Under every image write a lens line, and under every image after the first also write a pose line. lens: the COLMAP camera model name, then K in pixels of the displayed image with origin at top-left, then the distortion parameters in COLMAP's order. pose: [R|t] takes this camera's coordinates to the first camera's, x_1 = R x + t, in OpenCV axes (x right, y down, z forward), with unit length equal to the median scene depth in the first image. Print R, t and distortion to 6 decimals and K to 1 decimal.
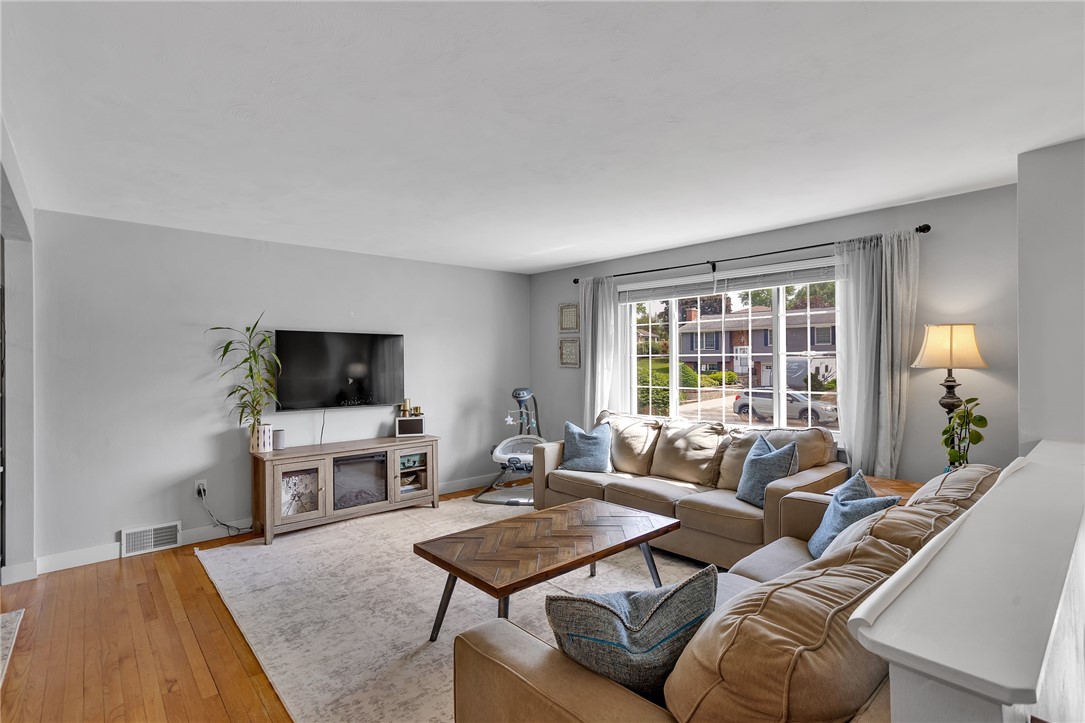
lens RADIAL K [[525.3, 0, 542.6], [0, 525.3, 355.7], [0, 0, 1]] dist [-0.056475, 0.032165]
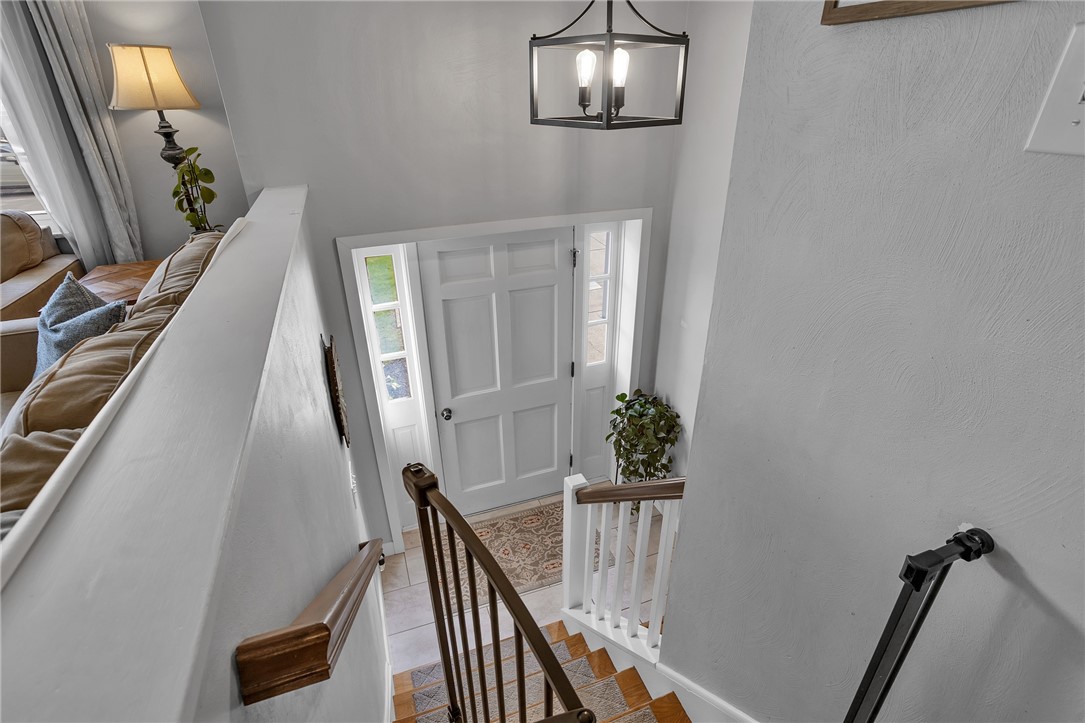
lens RADIAL K [[525.3, 0, 542.6], [0, 525.3, 355.7], [0, 0, 1]] dist [-0.056475, 0.032165]
pose [[0.368081, -0.428201, 0.825325, 0.192136], [0.003067, 0.888197, 0.459453, 0.000256], [-0.929789, -0.166584, 0.328242, 0.118818]]
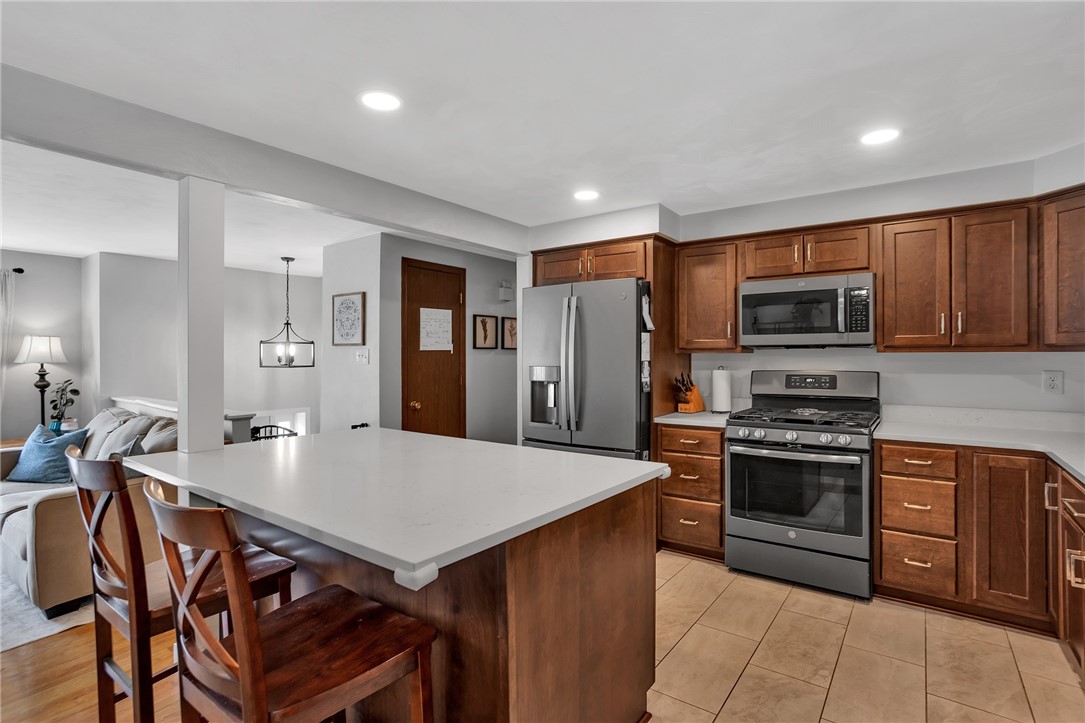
lens RADIAL K [[525.3, 0, 542.6], [0, 525.3, 355.7], [0, 0, 1]] dist [-0.056475, 0.032165]
pose [[-0.214921, 0.009764, 0.976583, -1.126205], [-0.000920, 0.999948, -0.010201, 0.016290], [-0.976631, -0.003091, -0.214900, -0.184941]]
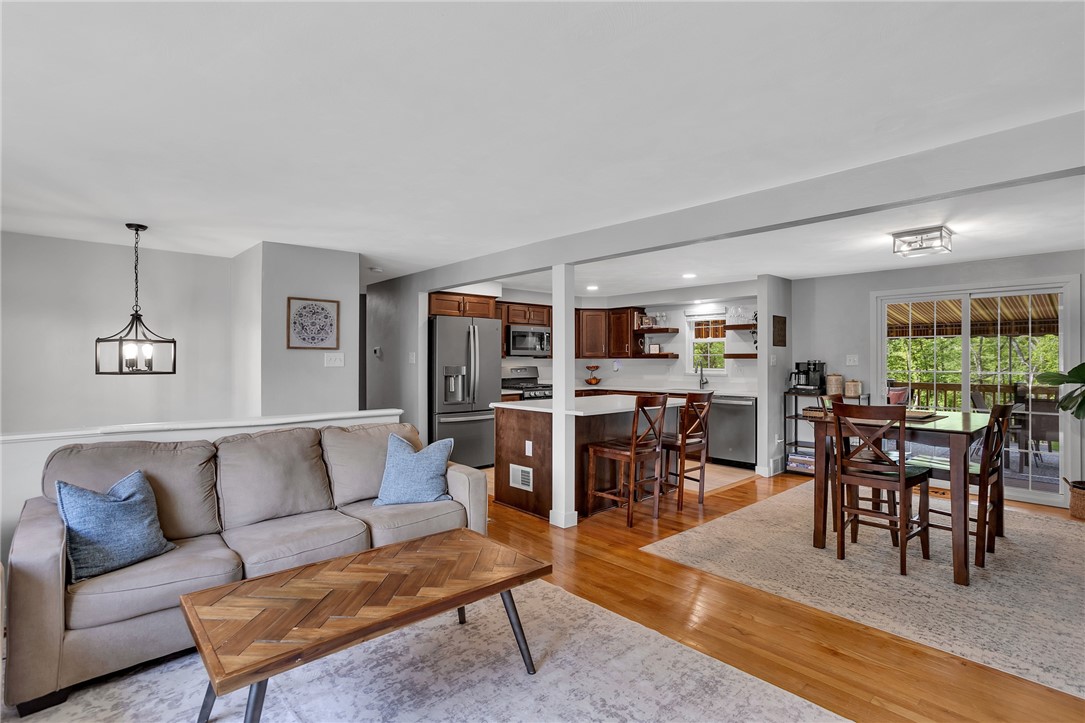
lens RADIAL K [[527.3, 0, 560.2], [0, 527.3, 362.4], [0, 0, 1]] dist [-0.059518, 0.031256]
pose [[-0.999245, 0.006027, -0.038386, -0.202477], [0.005953, 0.999980, 0.002031, 0.013062], [0.038398, 0.001801, -0.999261, 1.662126]]
